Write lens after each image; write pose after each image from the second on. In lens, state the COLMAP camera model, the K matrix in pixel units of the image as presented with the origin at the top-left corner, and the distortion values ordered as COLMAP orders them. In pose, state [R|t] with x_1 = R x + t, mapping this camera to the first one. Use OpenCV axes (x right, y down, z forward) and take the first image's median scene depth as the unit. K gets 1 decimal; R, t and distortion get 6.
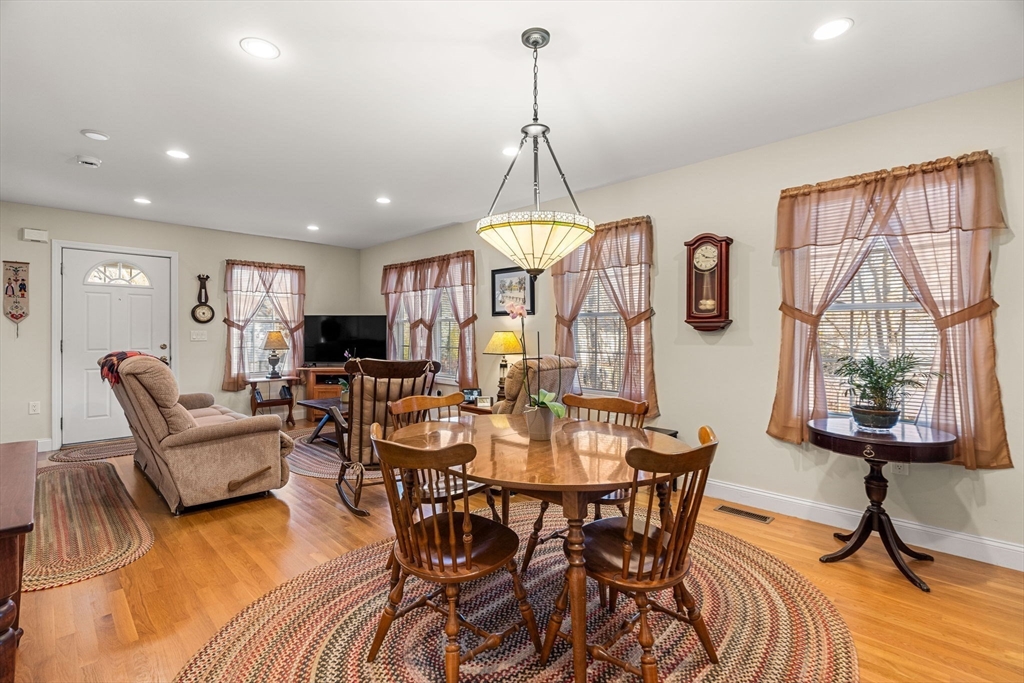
lens RADIAL K [[467.0, 0, 509.2], [0, 467.0, 336.0], [0, 0, 1]] dist [-0.000017, 0.000040]
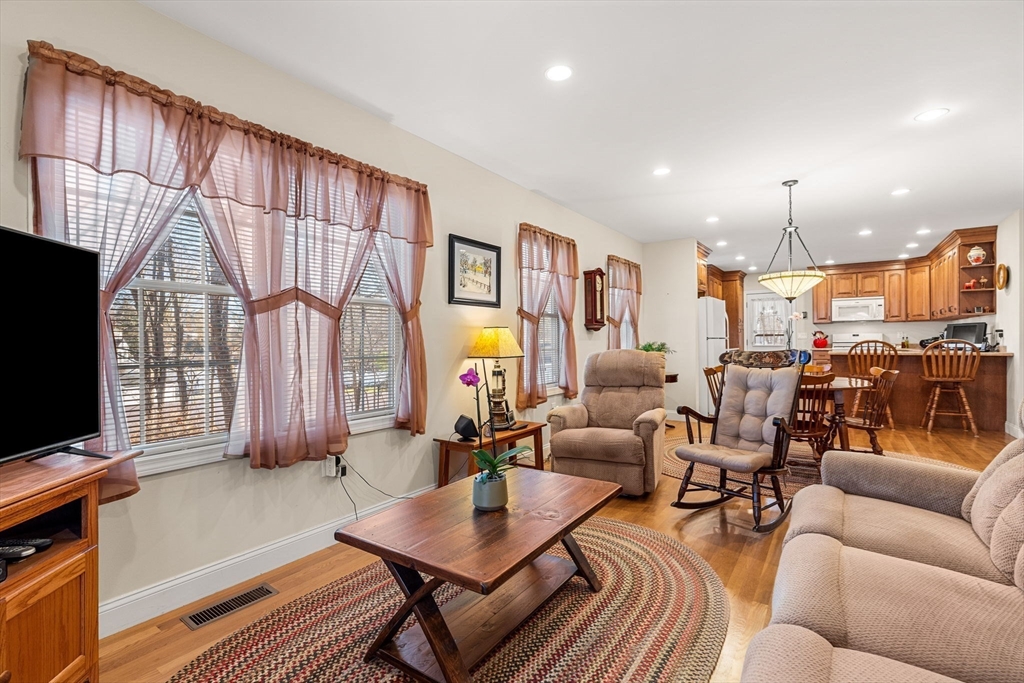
lens RADIAL K [[468.8, 0, 512.0], [0, 468.8, 341.5], [0, 0, 1]] dist [0.002298, 0.000565]
pose [[-0.171811, 0.000140, 0.985130, -0.758627], [0.015760, 0.999872, 0.002607, 0.011736], [-0.985004, 0.015973, -0.171792, 1.105869]]
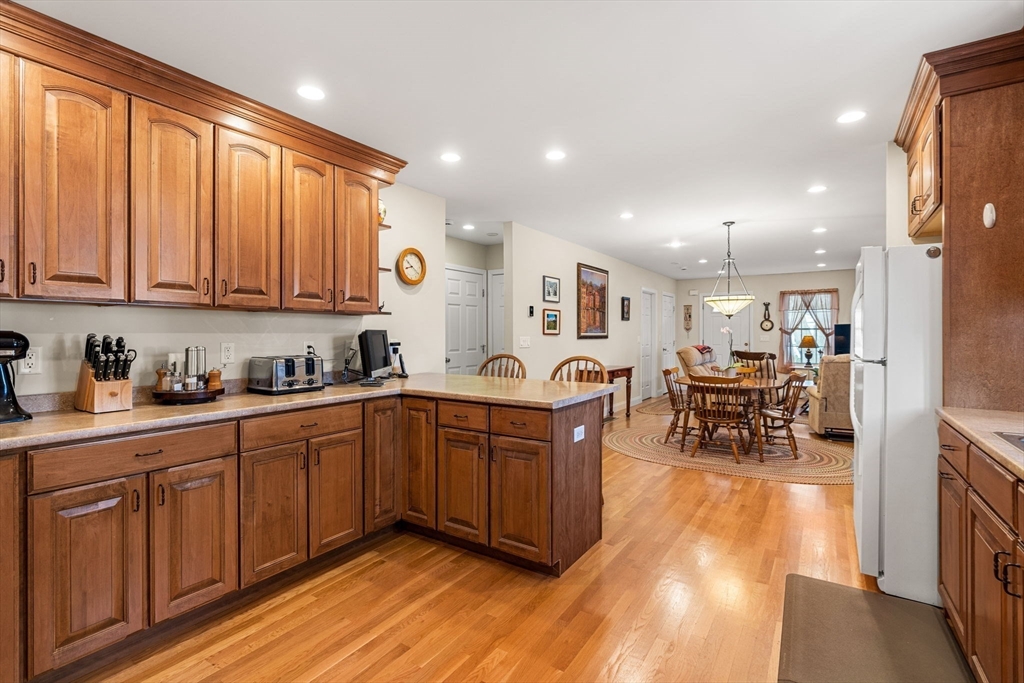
lens RADIAL K [[479.4, 0, 508.3], [0, 479.4, 332.2], [0, 0, 1]] dist [-0.000496, 0.000977]
pose [[0.190065, -0.003312, -0.981766, 1.036932], [-0.006623, 0.999967, -0.004656, -0.010401], [0.981749, 0.007388, 0.190037, -0.294118]]
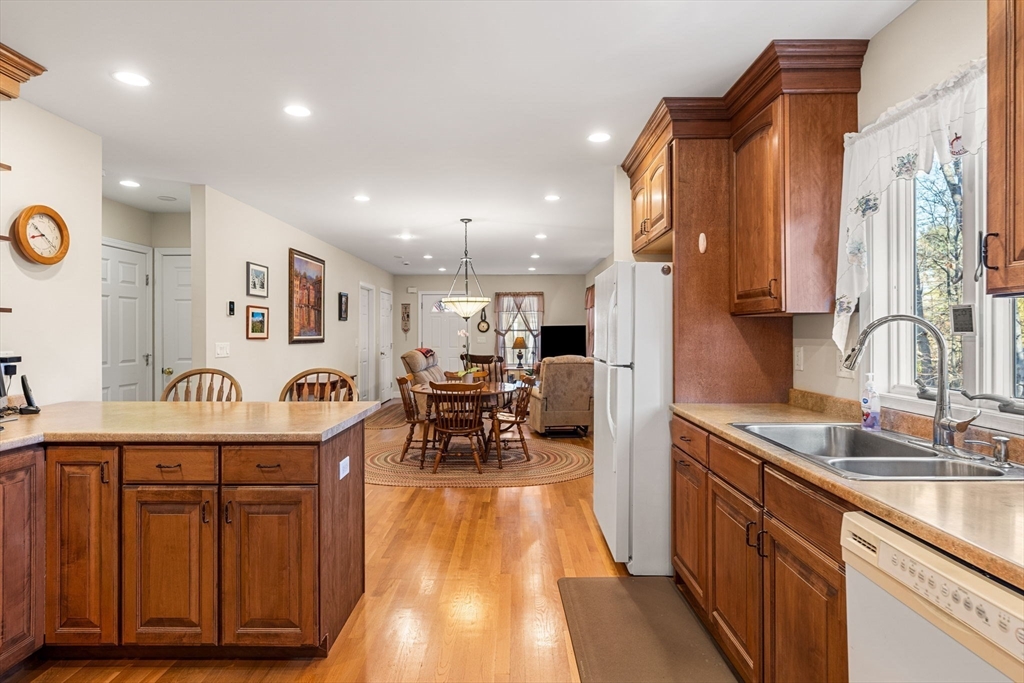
lens RADIAL K [[553.4, 0, 515.0], [0, 553.4, 330.5], [0, 0, 1]] dist [0.000576, 0.000647]
pose [[0.702795, -0.004820, -0.711376, 0.979903], [-0.002695, 0.999952, -0.009437, -0.018817], [0.711387, 0.008549, 0.702748, -0.358246]]
